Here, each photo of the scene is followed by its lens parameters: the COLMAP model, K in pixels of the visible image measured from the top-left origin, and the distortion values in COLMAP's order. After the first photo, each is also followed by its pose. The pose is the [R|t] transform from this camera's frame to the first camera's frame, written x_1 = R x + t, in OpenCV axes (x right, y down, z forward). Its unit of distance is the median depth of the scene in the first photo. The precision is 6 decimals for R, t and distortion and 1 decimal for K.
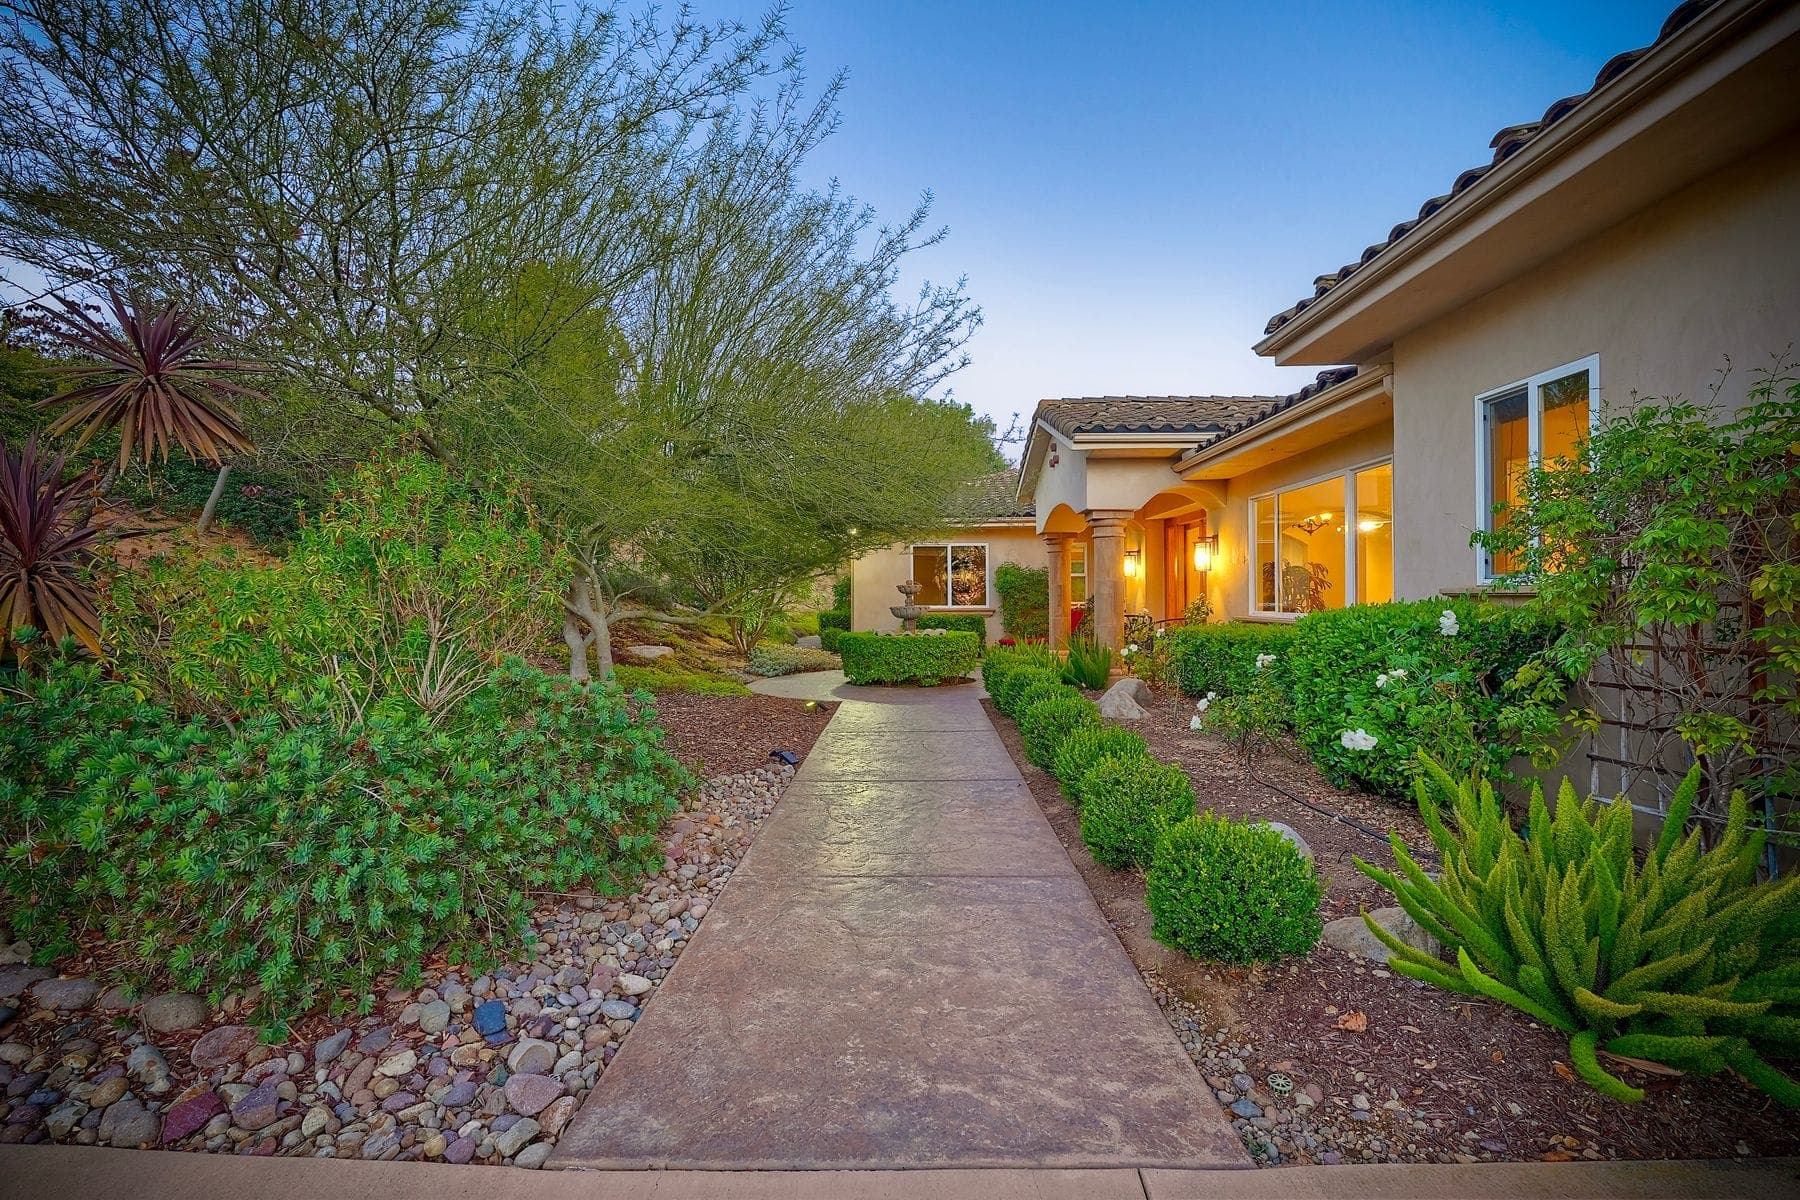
lens RADIAL K [[1267.1, 0, 900.3], [0, 1267.1, 599.2], [0, 0, 1]] dist [0.005017, 0.001822]
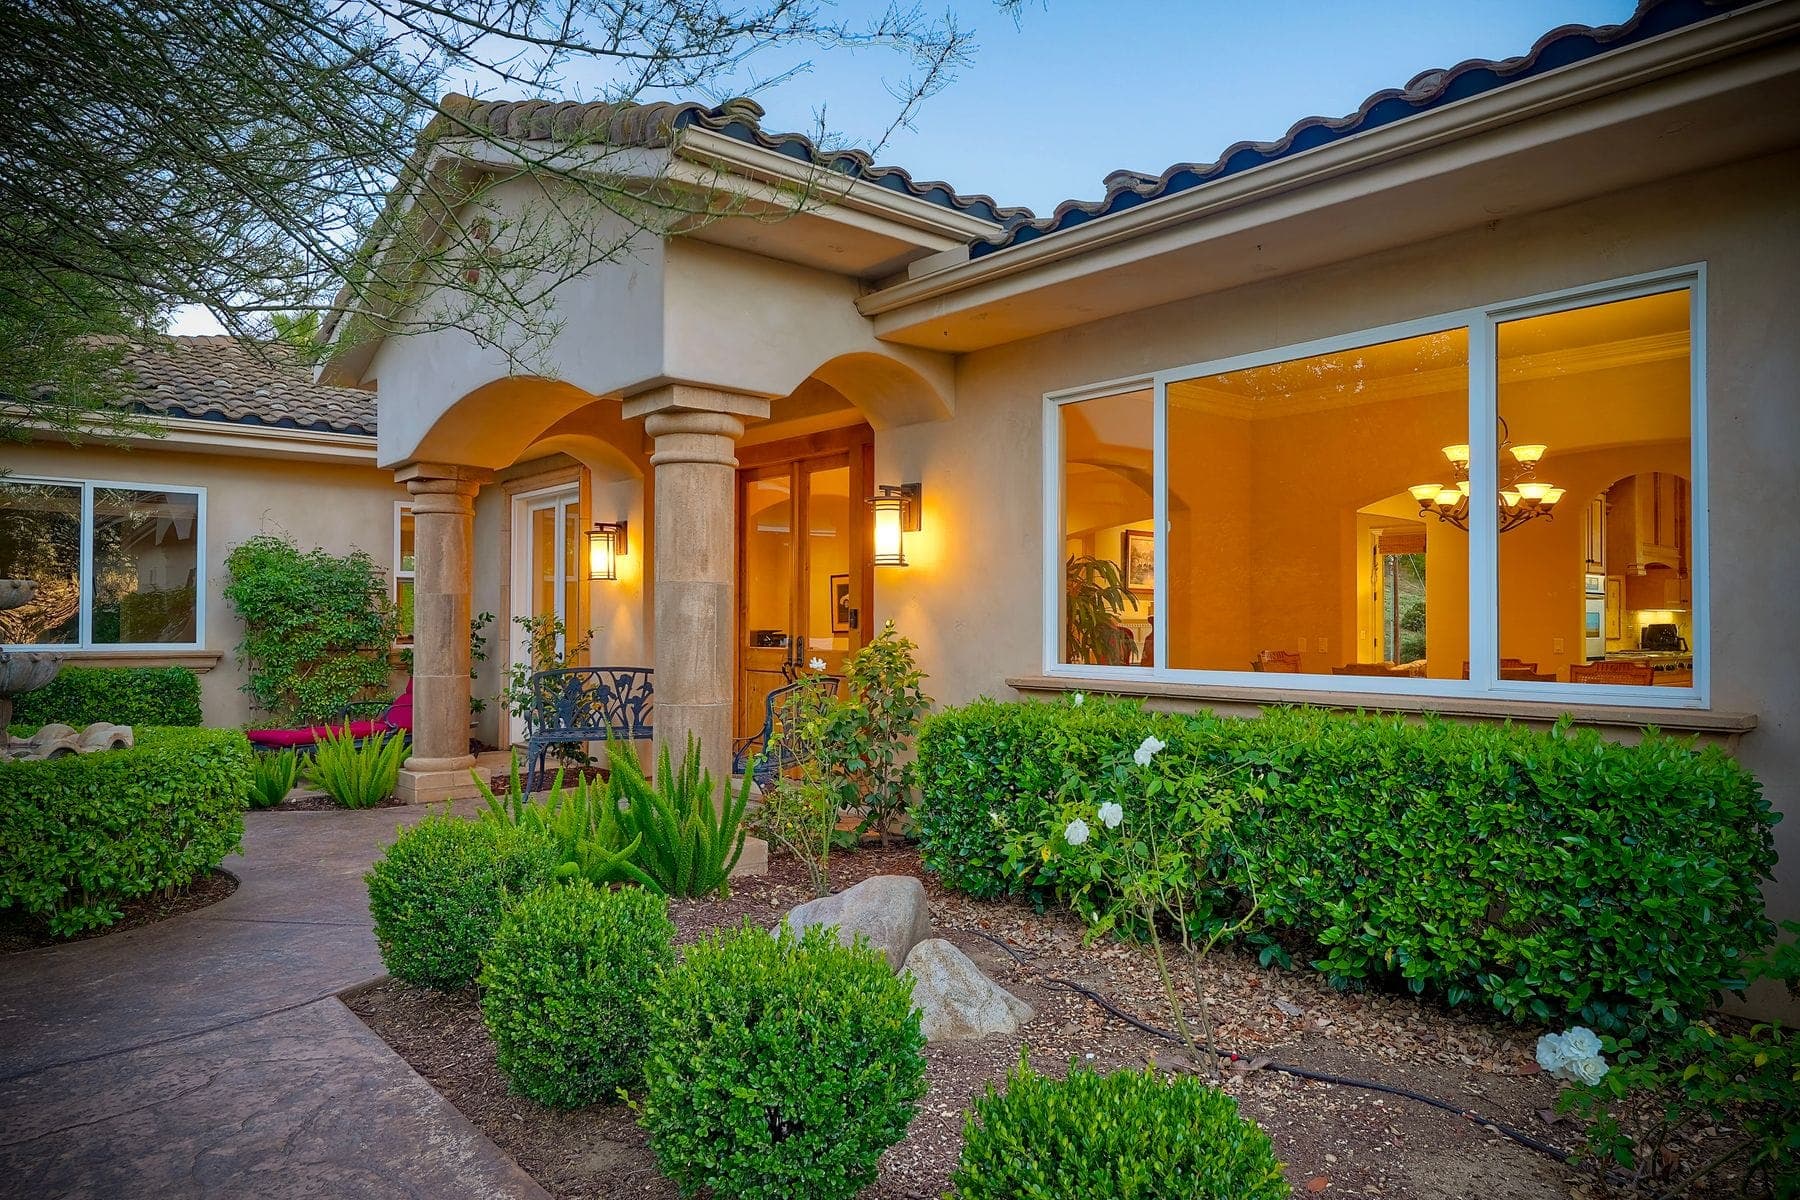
lens RADIAL K [[1267.1, 0, 896.4], [0, 1267.1, 608.6], [0, 0, 1]] dist [0.005017, 0.001822]
pose [[0.768457, 0.022509, 0.639505, -0.021549], [-0.011026, 0.999699, -0.021937, 0.000146], [-0.639806, 0.009806, 0.768474, 0.584471]]
